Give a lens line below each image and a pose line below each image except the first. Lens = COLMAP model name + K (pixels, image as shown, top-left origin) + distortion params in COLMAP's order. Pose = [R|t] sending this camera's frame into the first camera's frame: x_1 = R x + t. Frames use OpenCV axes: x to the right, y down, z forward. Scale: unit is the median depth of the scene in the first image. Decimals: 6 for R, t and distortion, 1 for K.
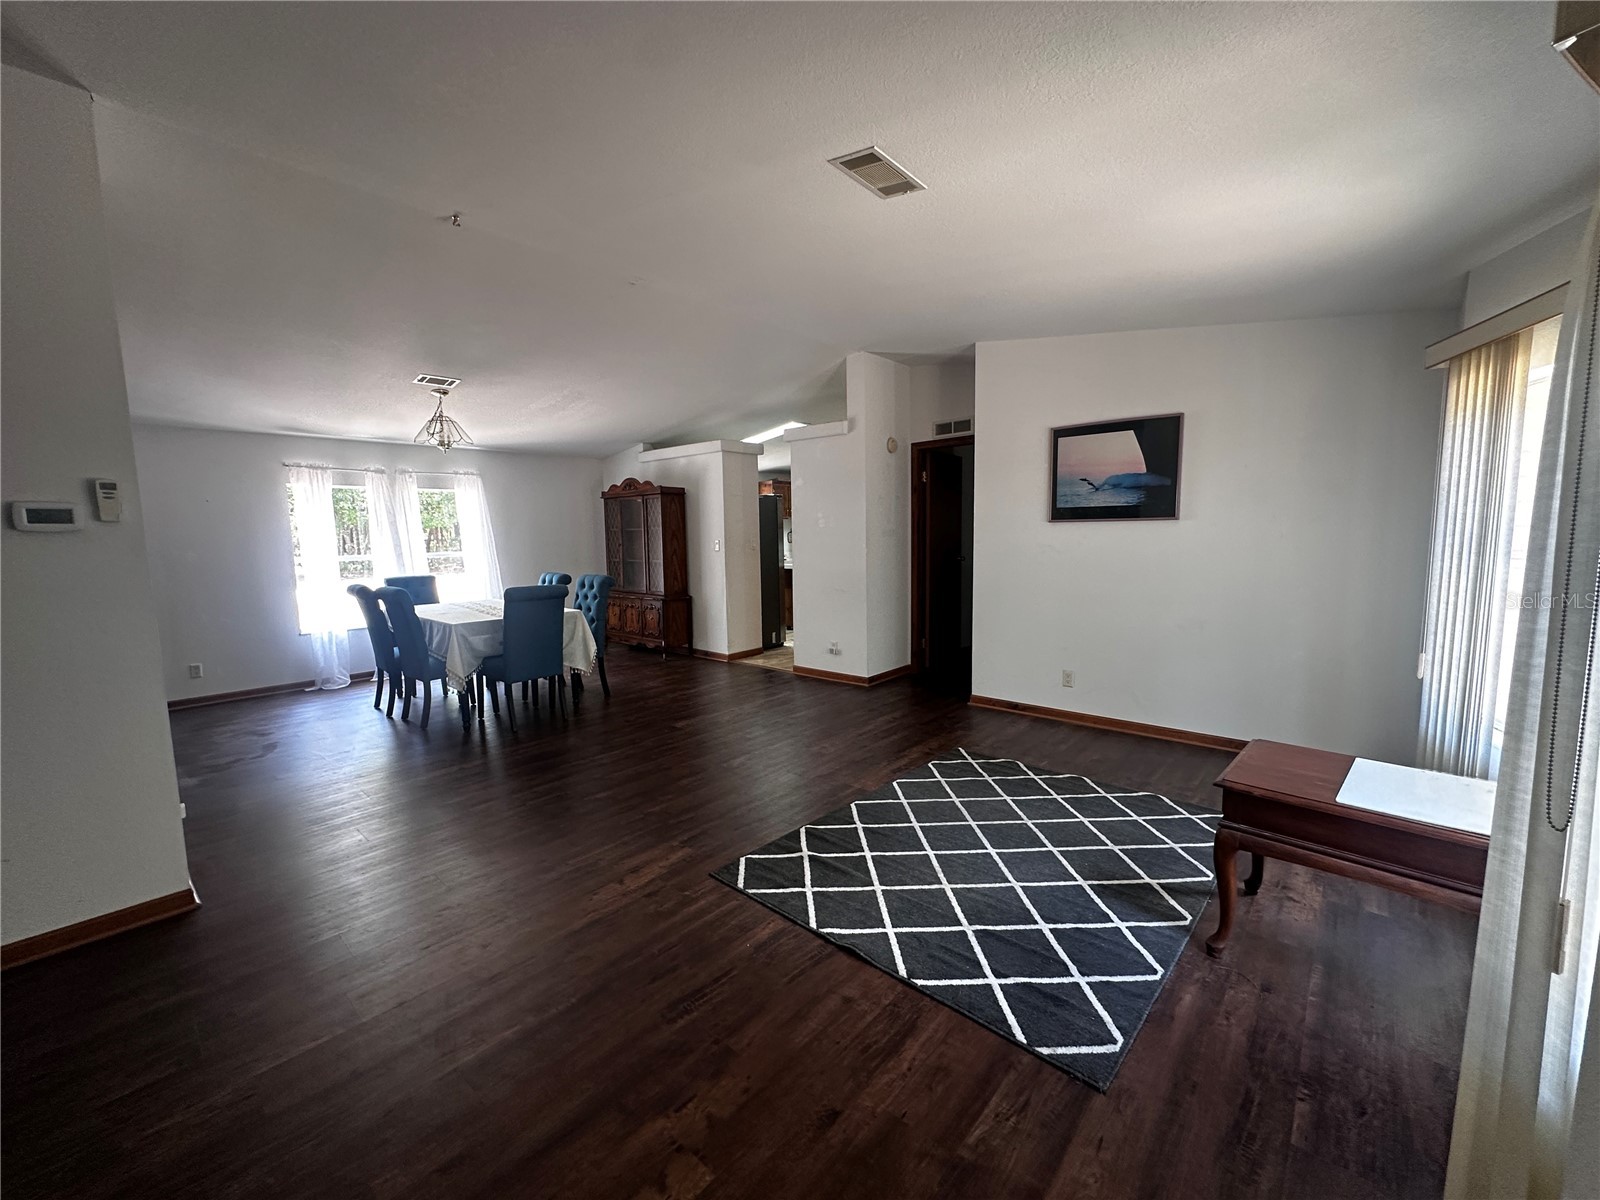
lens RADIAL K [[644.7, 0, 800.0], [0, 644.7, 600.0], [0, 0, 1]] dist [-0.000211, 0.001220]
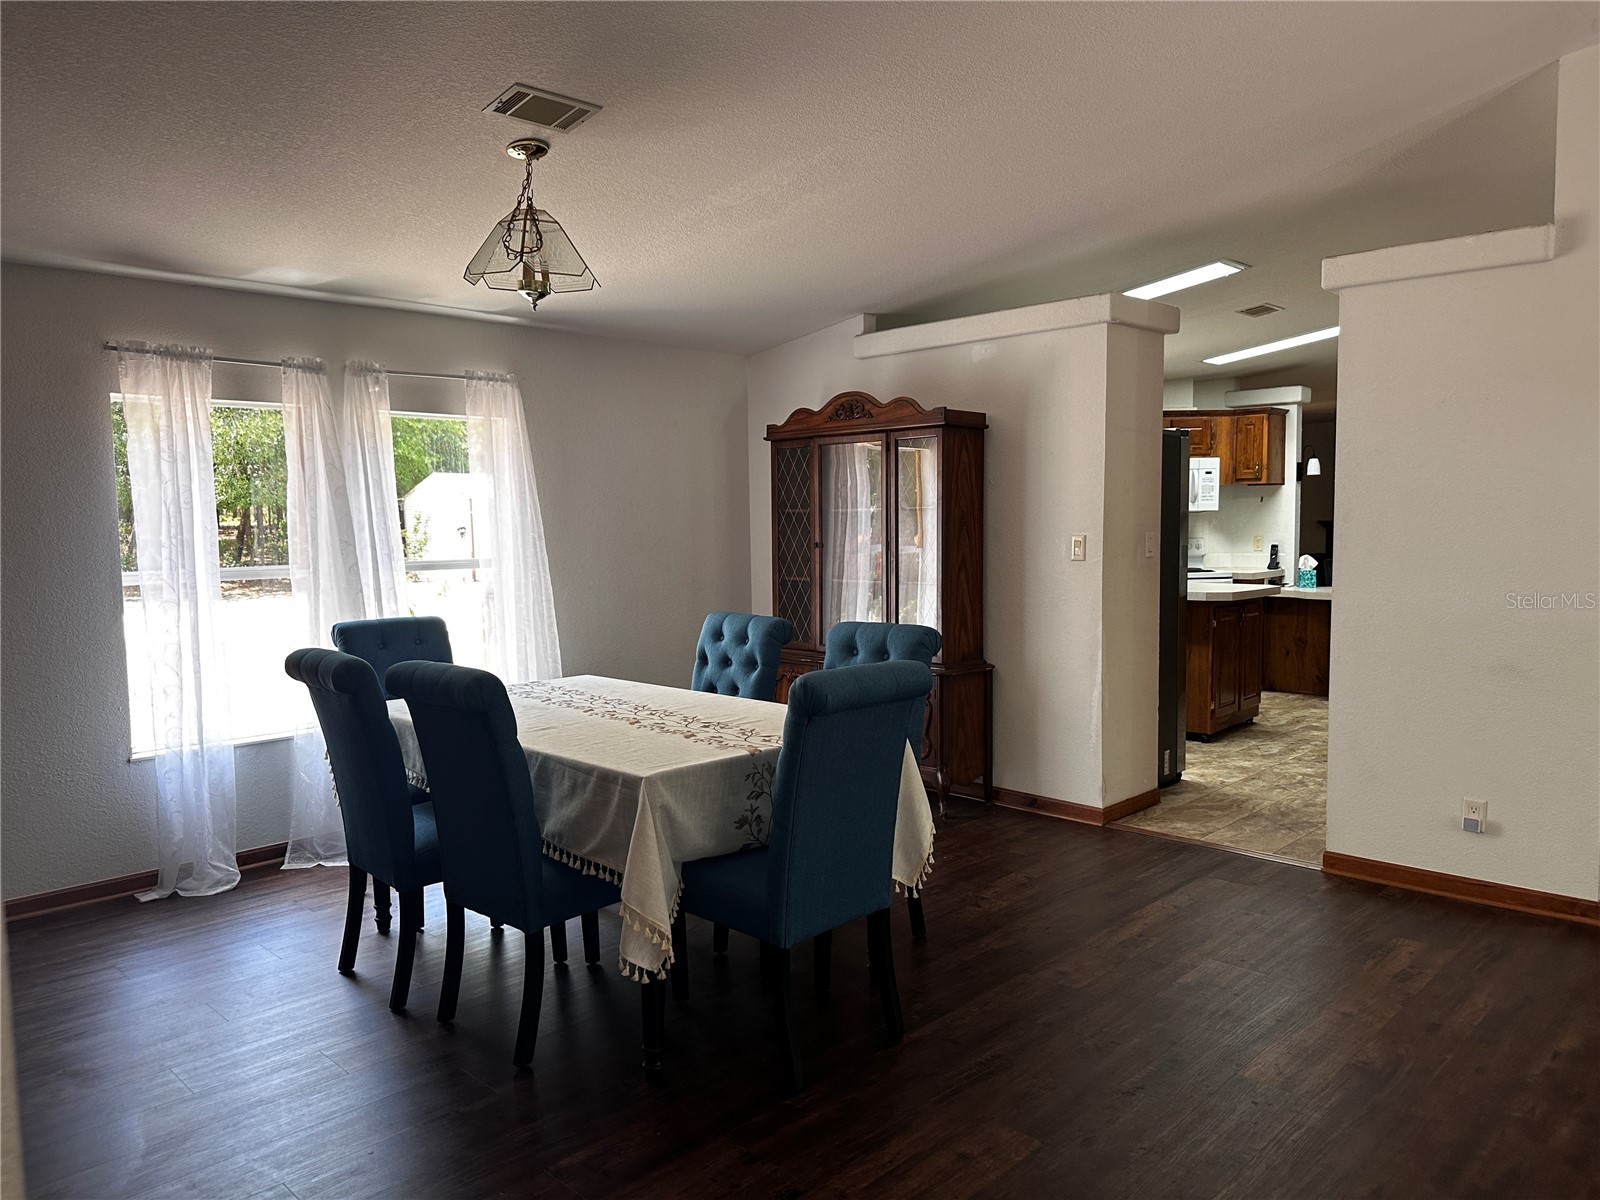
lens RADIAL K [[1125.2, 0, 801.4], [0, 1125.2, 610.5], [0, 0, 1]] dist [0.107271, -0.161889]
pose [[0.998845, 0.007180, -0.047500, -0.300043], [-0.008242, 0.999719, -0.022207, -0.028434], [0.047327, 0.022572, 0.998624, 0.277762]]
